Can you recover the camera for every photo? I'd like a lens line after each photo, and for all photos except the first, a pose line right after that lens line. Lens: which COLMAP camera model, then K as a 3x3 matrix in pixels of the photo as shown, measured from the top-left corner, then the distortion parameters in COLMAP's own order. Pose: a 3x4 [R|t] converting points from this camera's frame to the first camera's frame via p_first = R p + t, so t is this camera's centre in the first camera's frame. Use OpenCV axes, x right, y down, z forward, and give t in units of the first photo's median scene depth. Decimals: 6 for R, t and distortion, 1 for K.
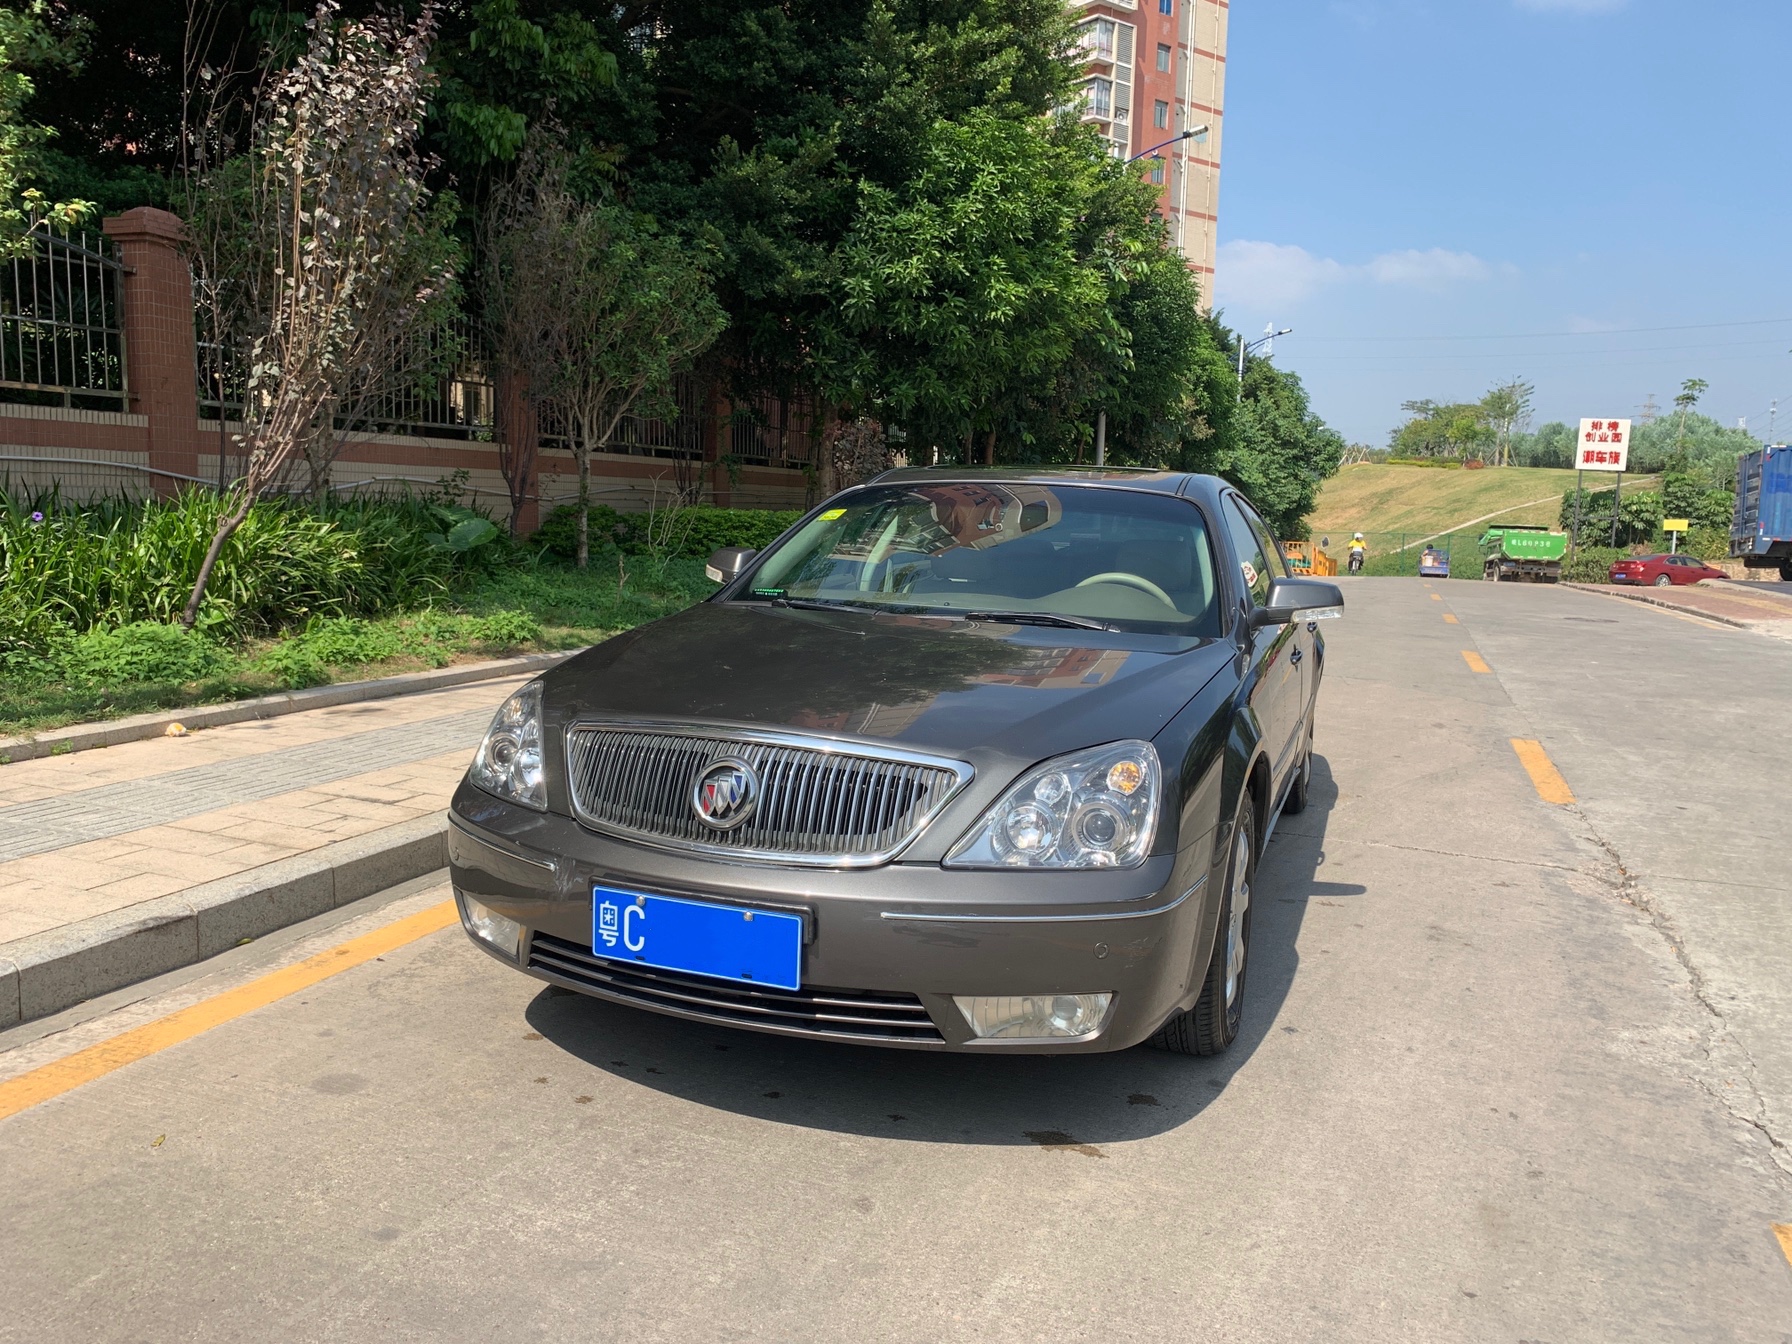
lens RADIAL K [[1304.9, 0, 896.0], [0, 1304.9, 672.0], [0, 0, 1]] dist [0.003899, 0.002303]
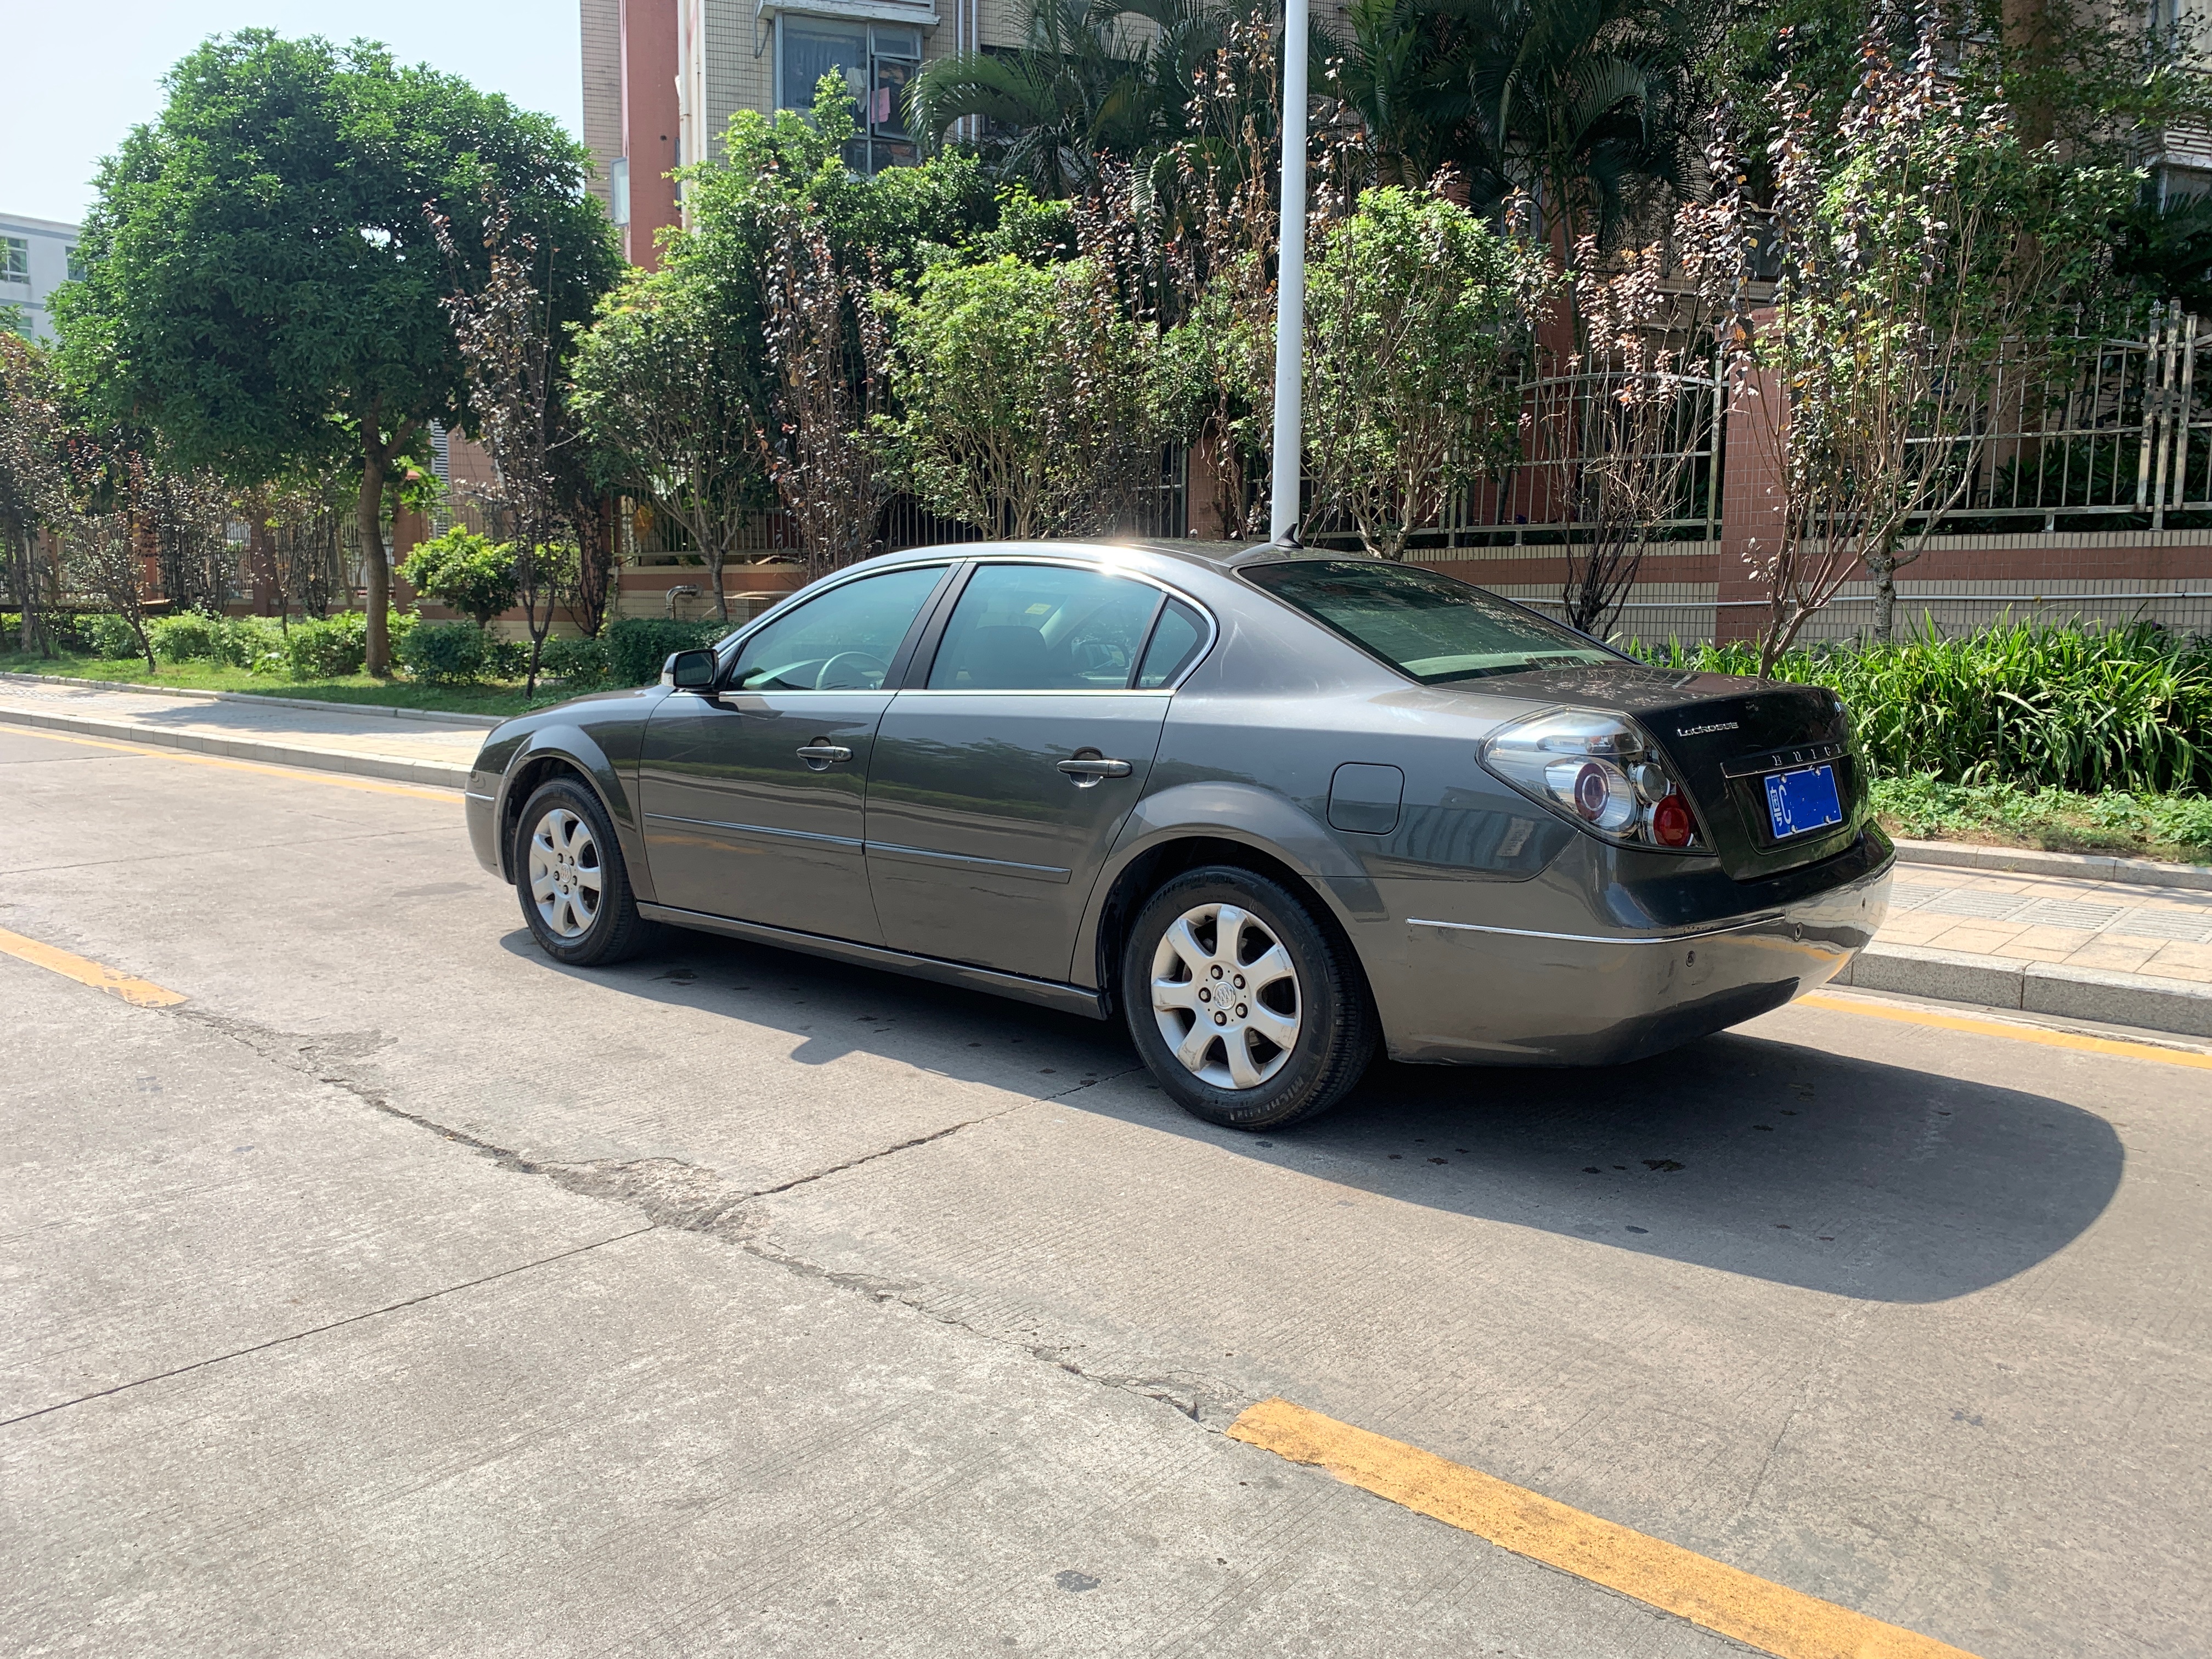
lens RADIAL K [[1705.7, 0, 1106.0], [0, 1705.7, 829.5], [0, 0, 1]] dist [0.148783, -0.378083]
pose [[-0.357415, 0.075132, -0.930919, 1.447273], [-0.139477, 0.981287, 0.132748, -0.144880], [0.923472, 0.177288, -0.340247, 1.764109]]
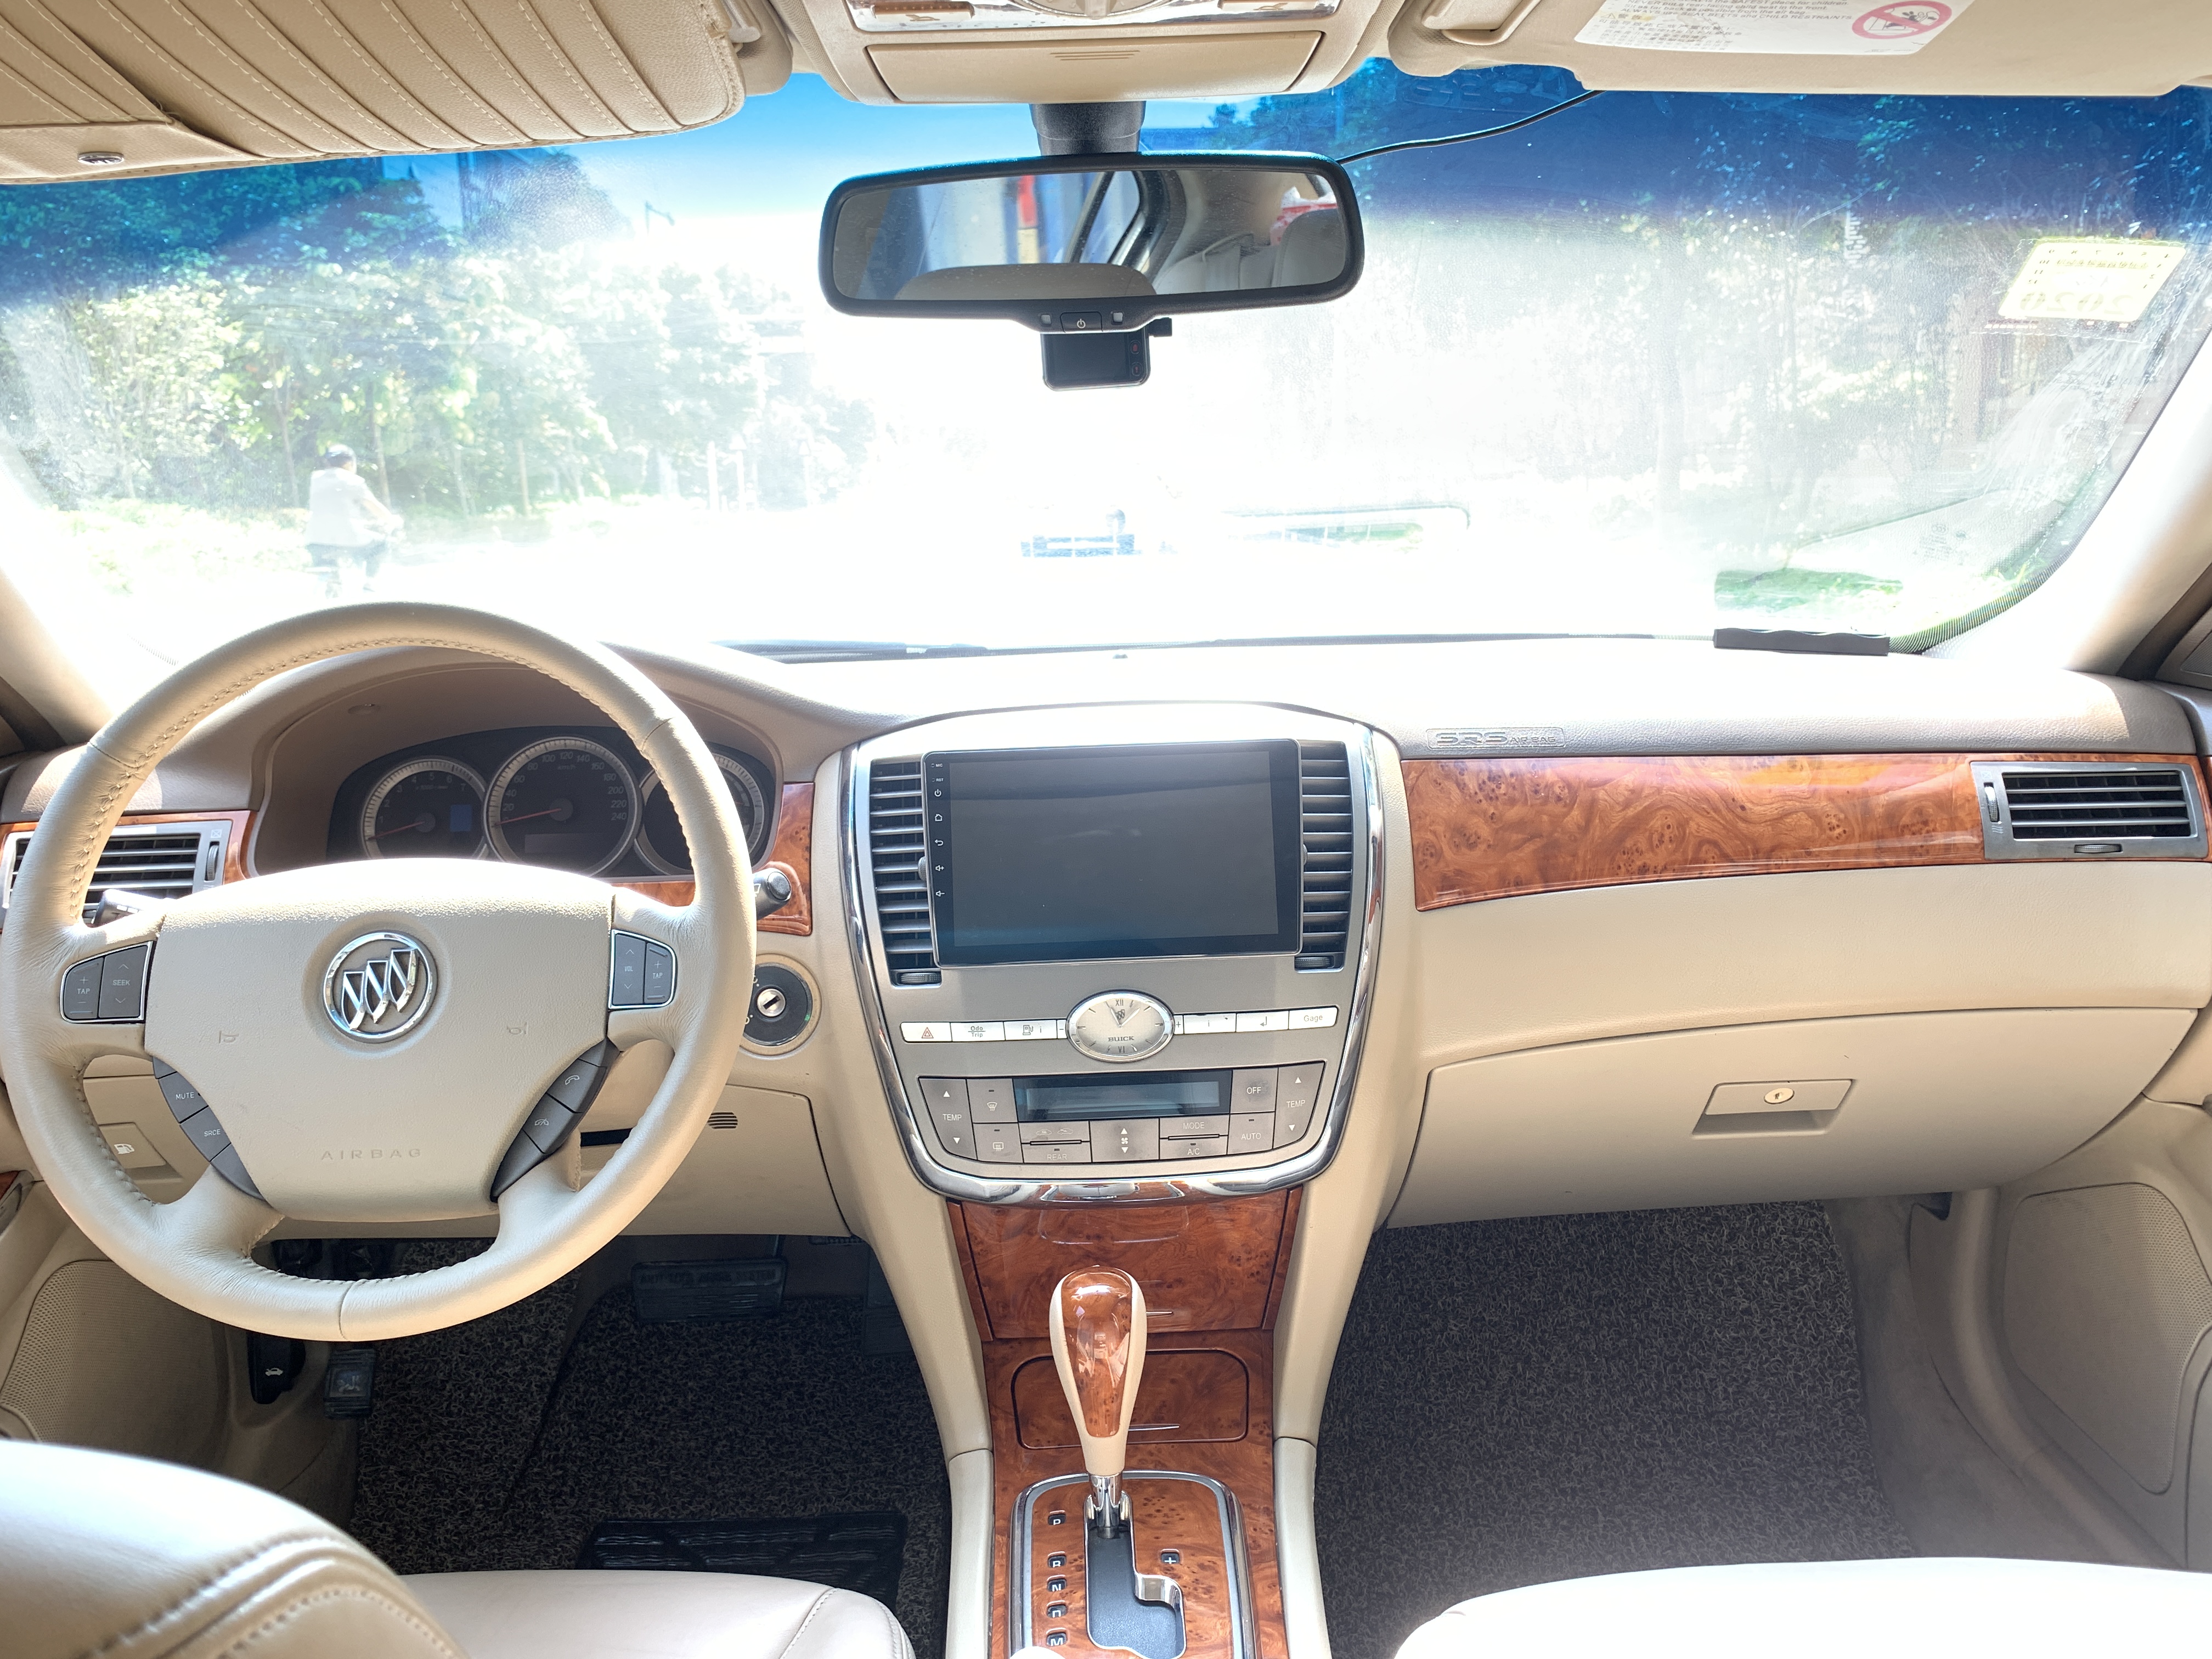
lens RADIAL K [[1644.7, 0, 1116.9], [0, 1644.7, 783.0], [0, 0, 1]] dist [0.046355, -0.090864]
pose [[-0.934152, 0.042531, -0.354333, 0.192981], [-0.062986, 0.957638, 0.281001, -0.114755], [0.351274, 0.284815, -0.891901, 1.307470]]
